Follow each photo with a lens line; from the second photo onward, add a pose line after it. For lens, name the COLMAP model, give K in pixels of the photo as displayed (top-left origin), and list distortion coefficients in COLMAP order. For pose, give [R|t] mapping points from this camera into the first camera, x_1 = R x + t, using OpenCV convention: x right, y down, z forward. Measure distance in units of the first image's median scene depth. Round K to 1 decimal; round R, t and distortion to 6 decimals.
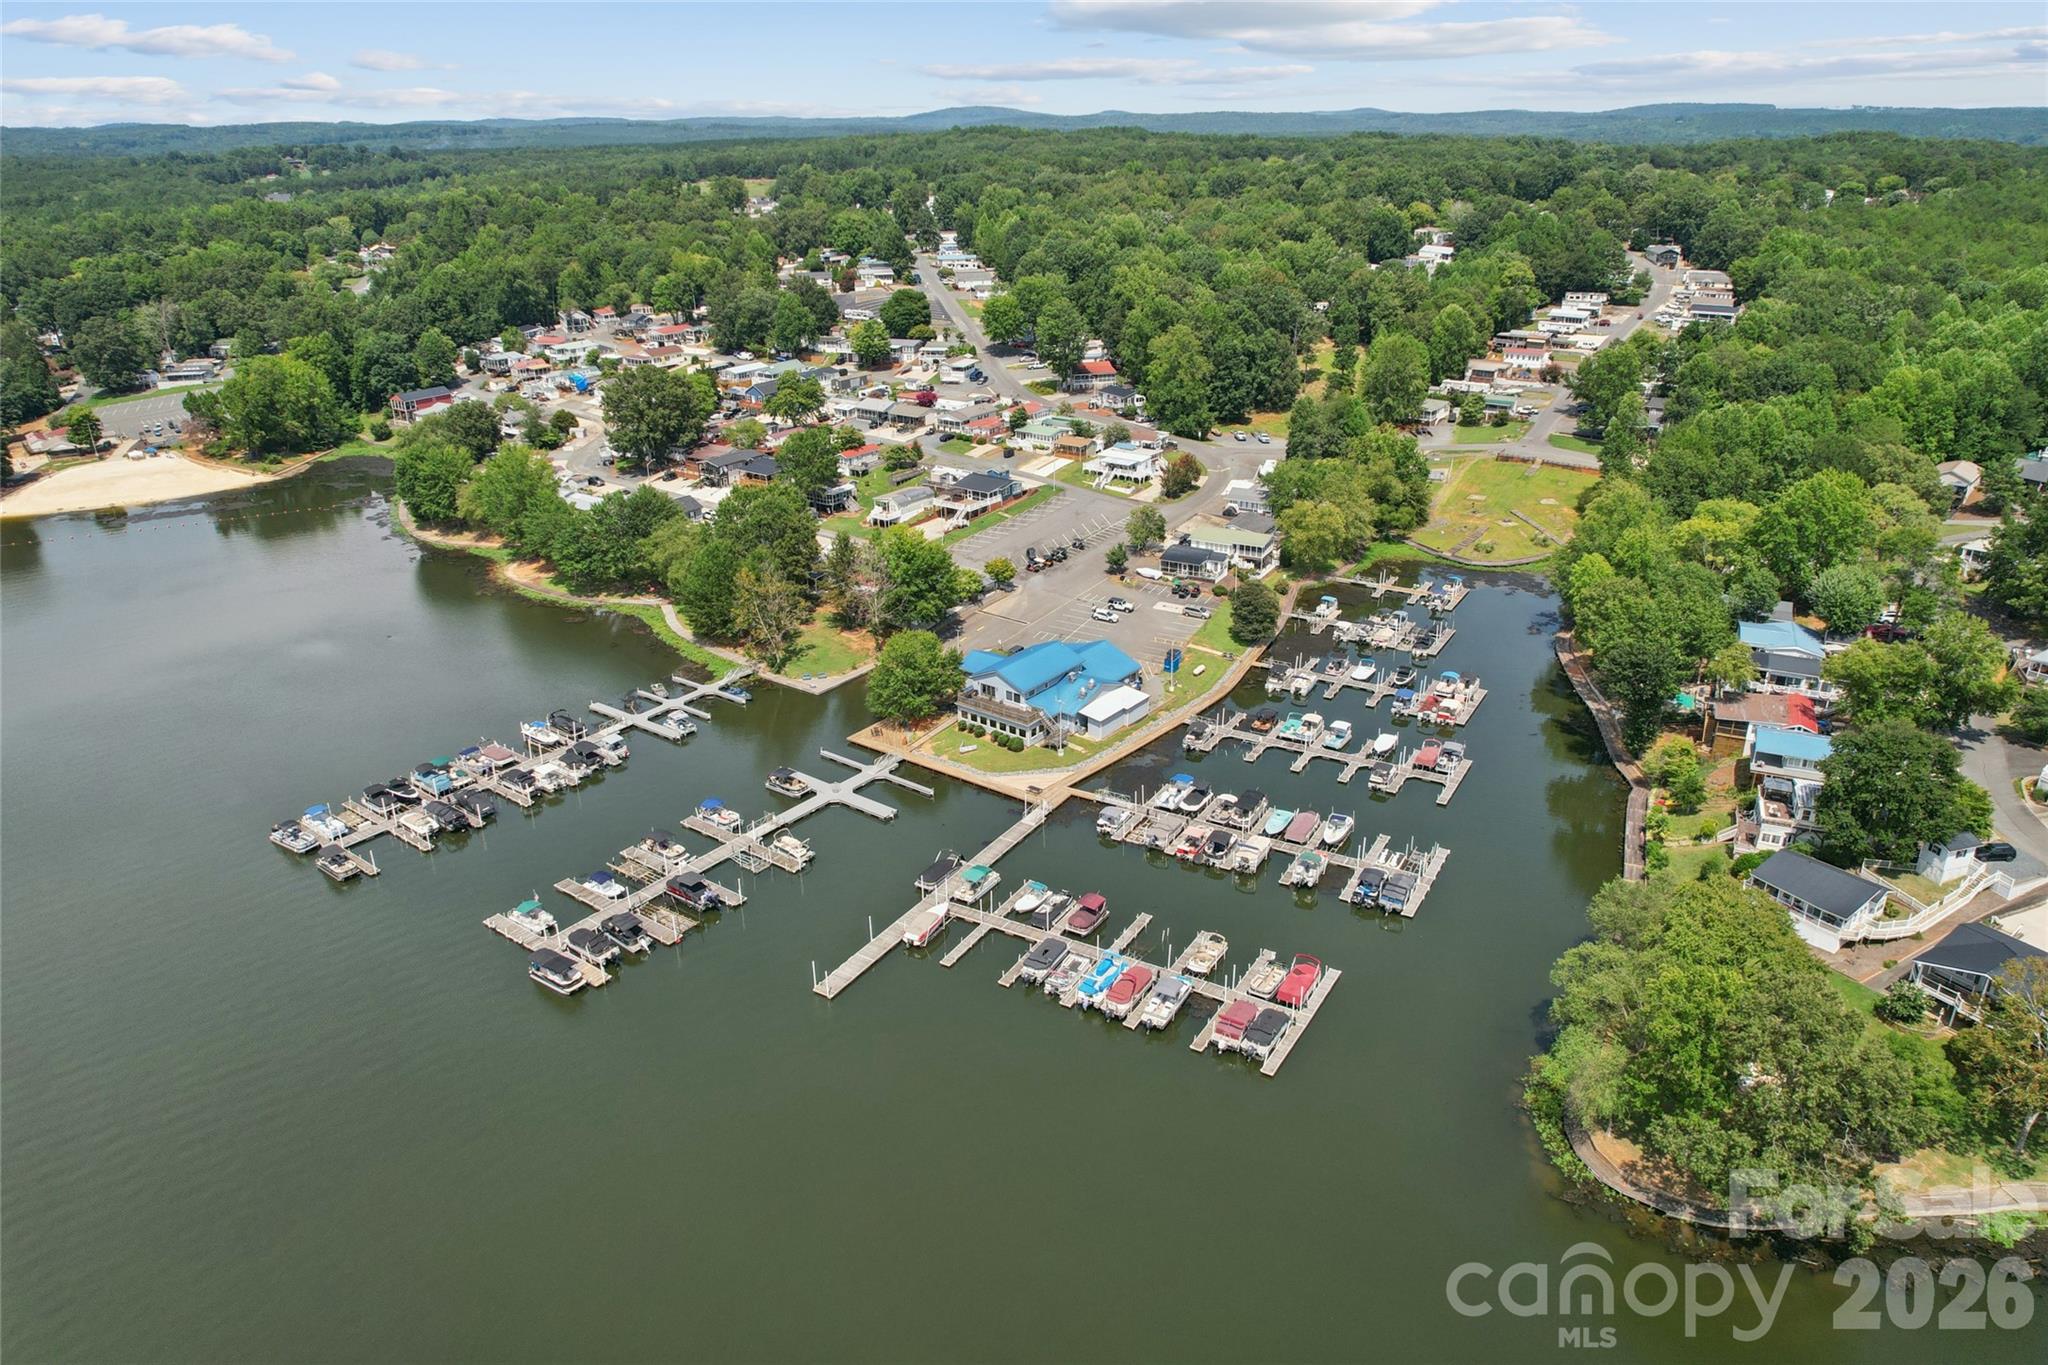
lens RADIAL K [[1313.2, 0, 1024.2], [0, 1313.2, 647.3], [0, 0, 1]] dist [-0.079826, 0.082195]
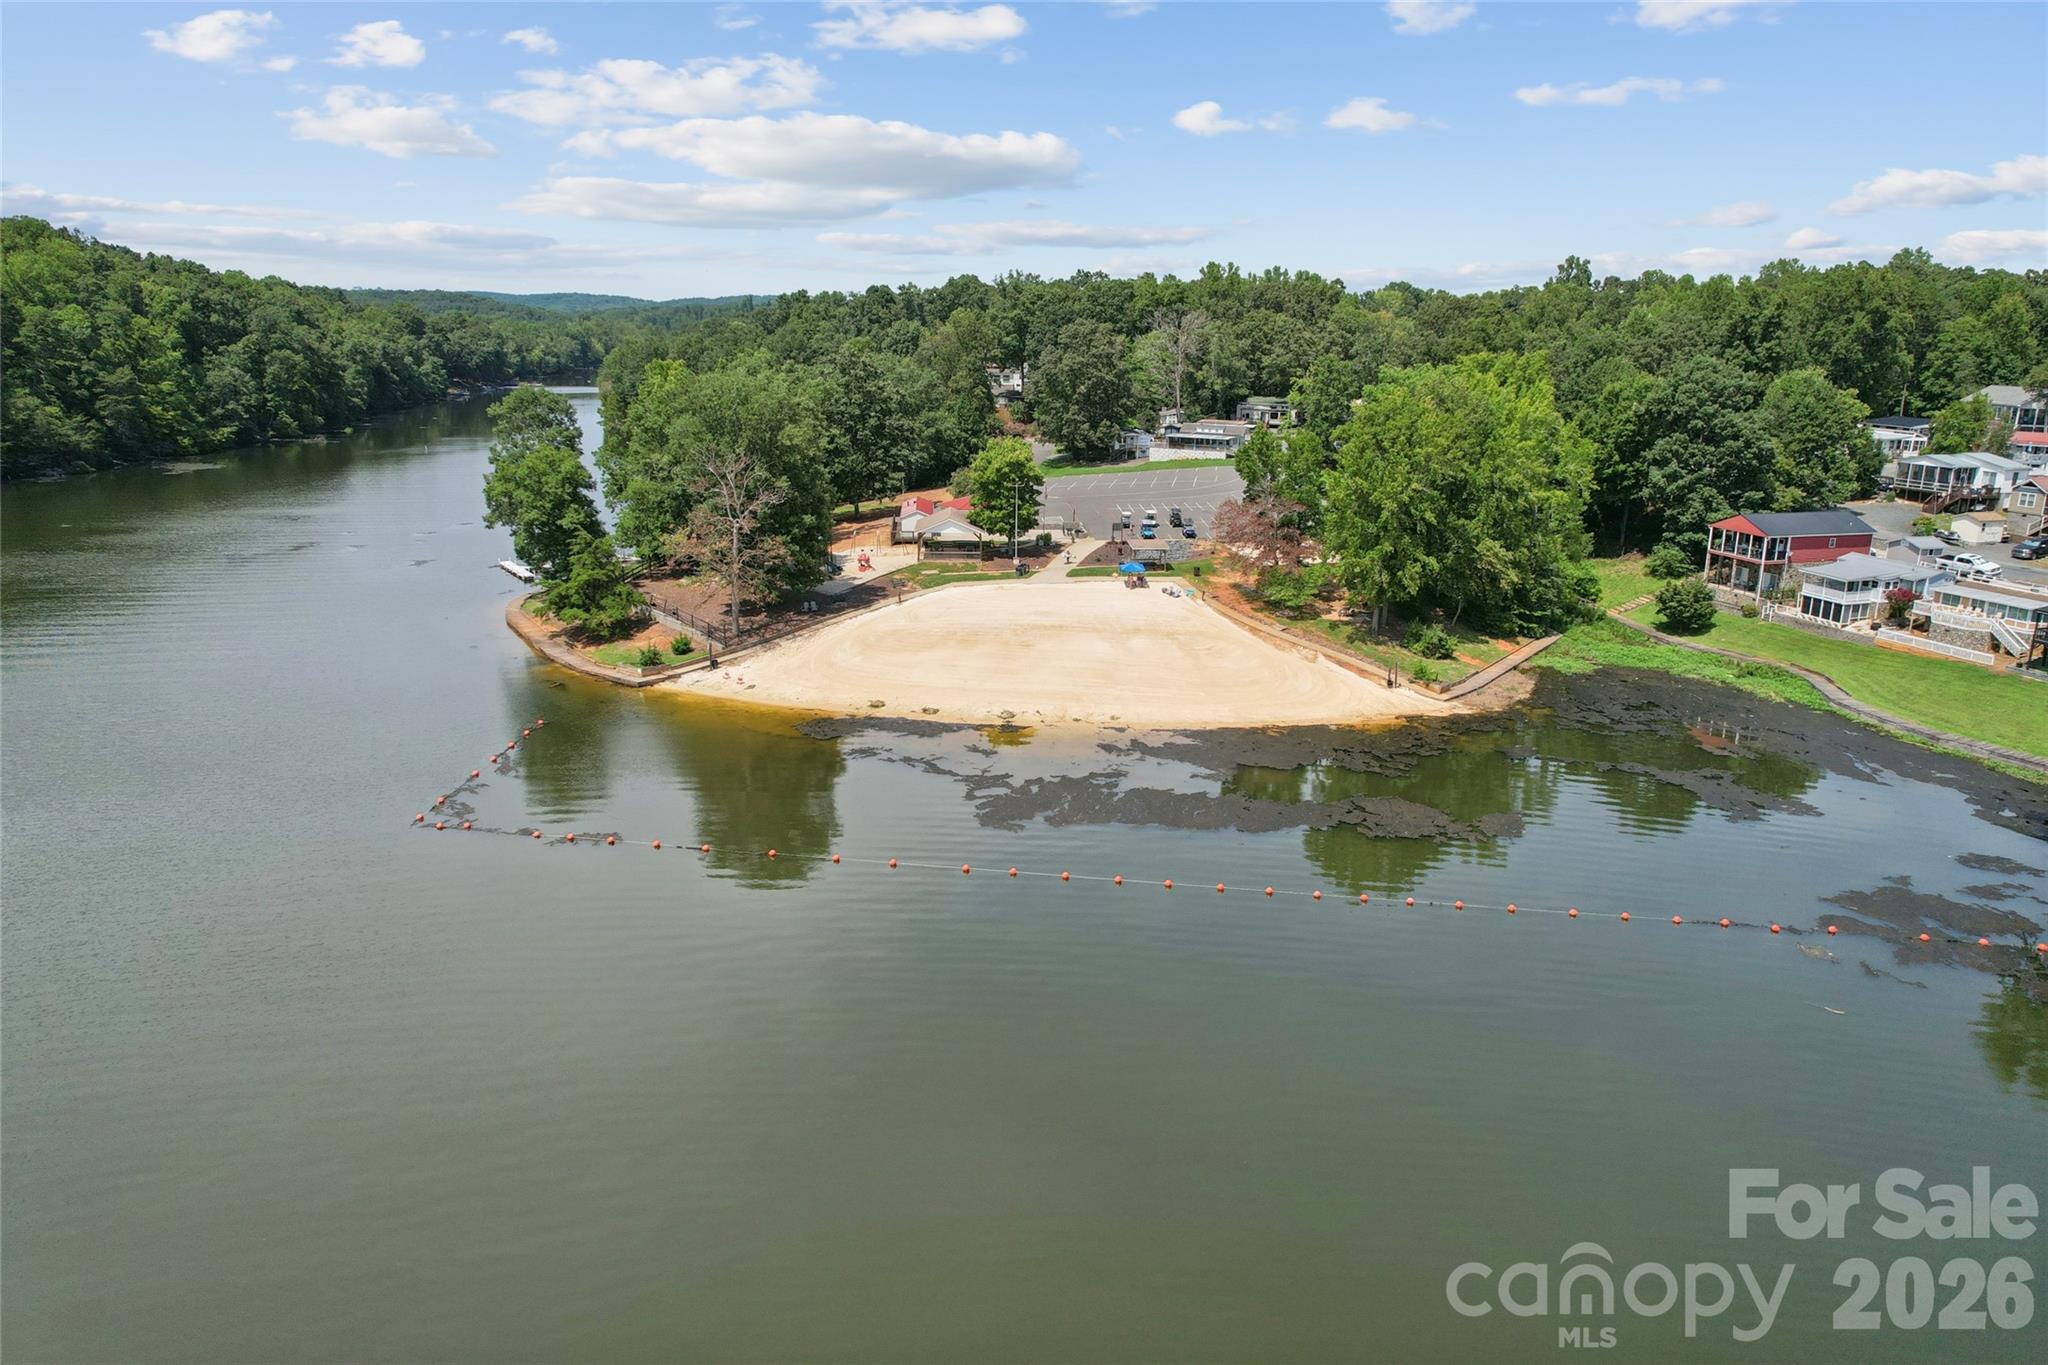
lens RADIAL K [[1313.2, 0, 1024.2], [0, 1313.2, 647.3], [0, 0, 1]] dist [-0.079826, 0.082195]
pose [[0.798699, 0.163921, -0.578973, -0.465683], [-0.244955, 0.967419, -0.064019, -0.095938], [0.549615, 0.192954, 0.812830, 0.658667]]
